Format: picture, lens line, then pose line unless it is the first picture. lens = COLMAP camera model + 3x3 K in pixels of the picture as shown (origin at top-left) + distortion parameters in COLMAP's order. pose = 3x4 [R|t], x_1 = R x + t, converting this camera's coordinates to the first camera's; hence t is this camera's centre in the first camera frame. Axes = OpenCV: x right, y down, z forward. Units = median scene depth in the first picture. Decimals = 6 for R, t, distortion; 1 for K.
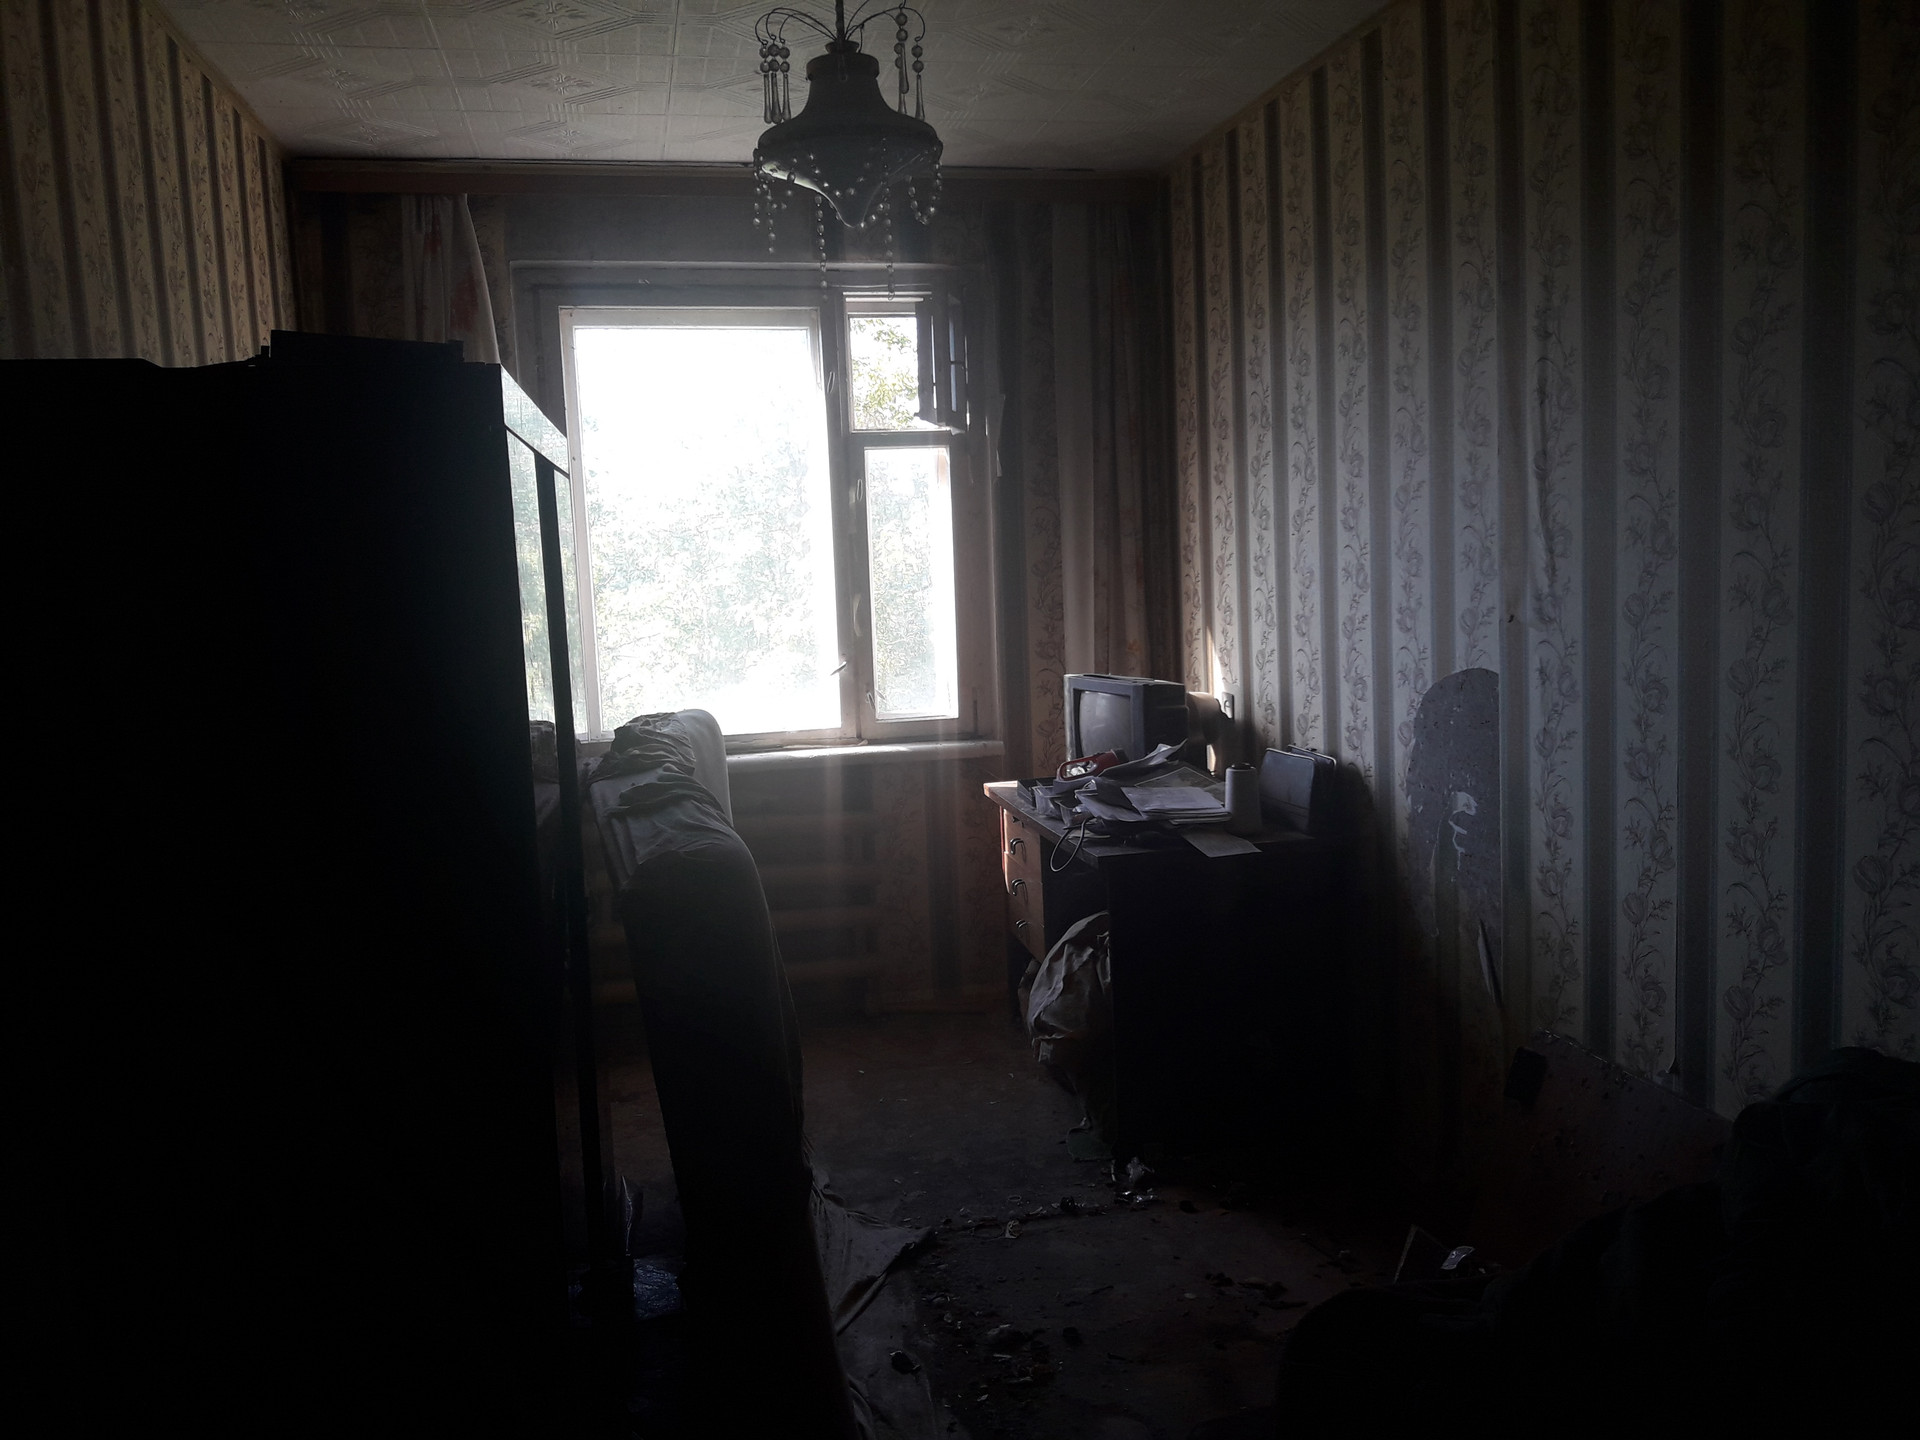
lens RADIAL K [[1532.7, 0, 960.0], [0, 1532.7, 720.0], [0, 0, 1]] dist [0.188167, -0.424389]
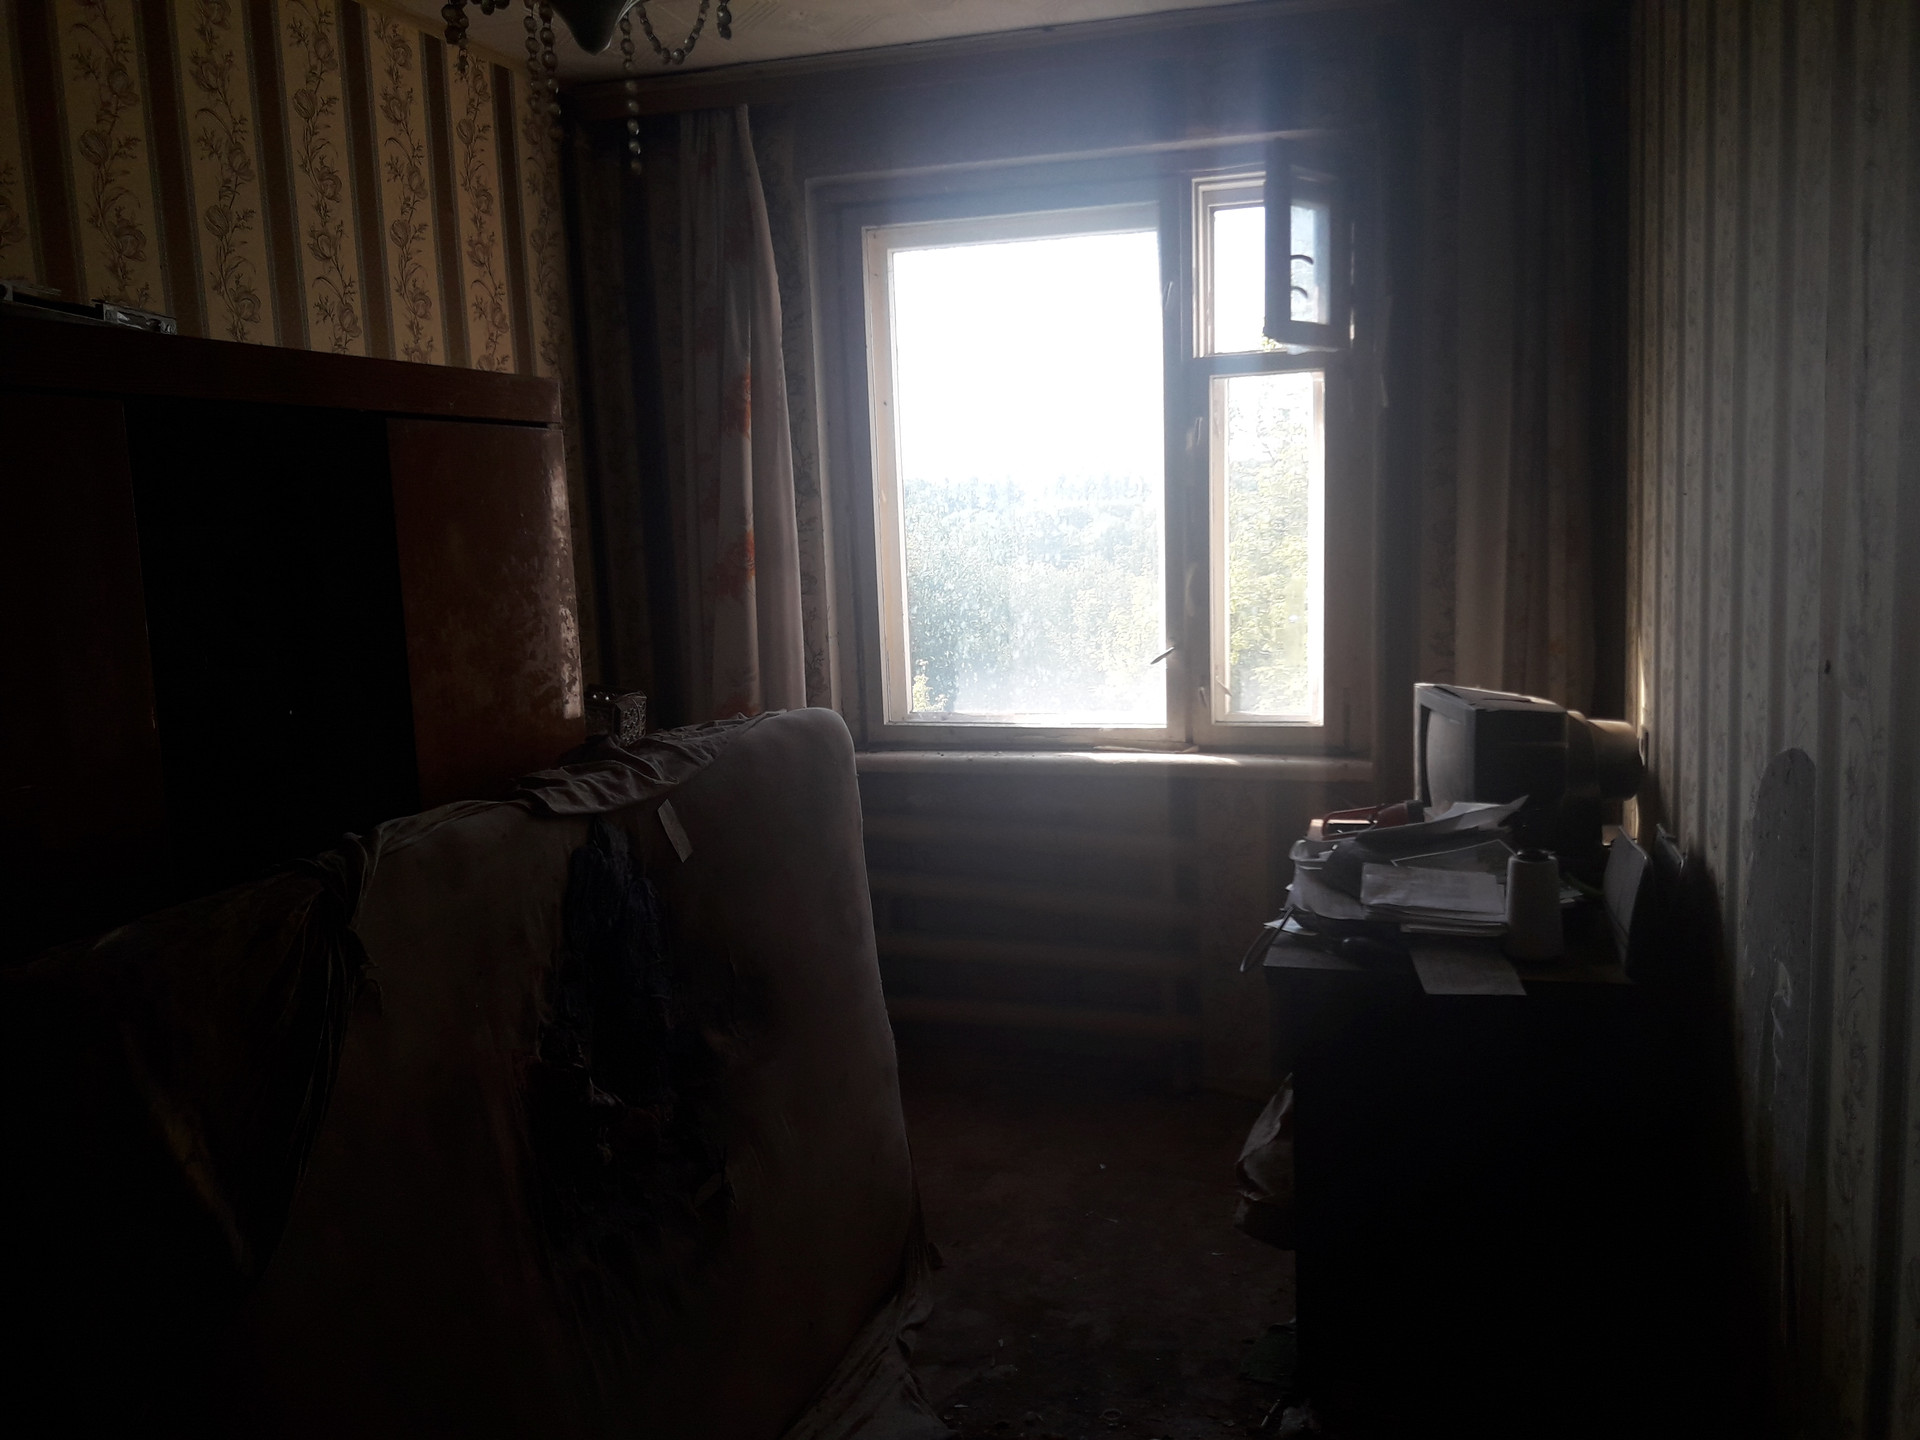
lens RADIAL K [[1532.7, 0, 960.0], [0, 1532.7, 720.0], [0, 0, 1]] dist [0.188167, -0.424389]
pose [[0.875896, 0.073436, -0.476879, 0.219390], [-0.055088, 0.997107, 0.052366, -0.036959], [0.479345, -0.019597, 0.877408, 0.246050]]
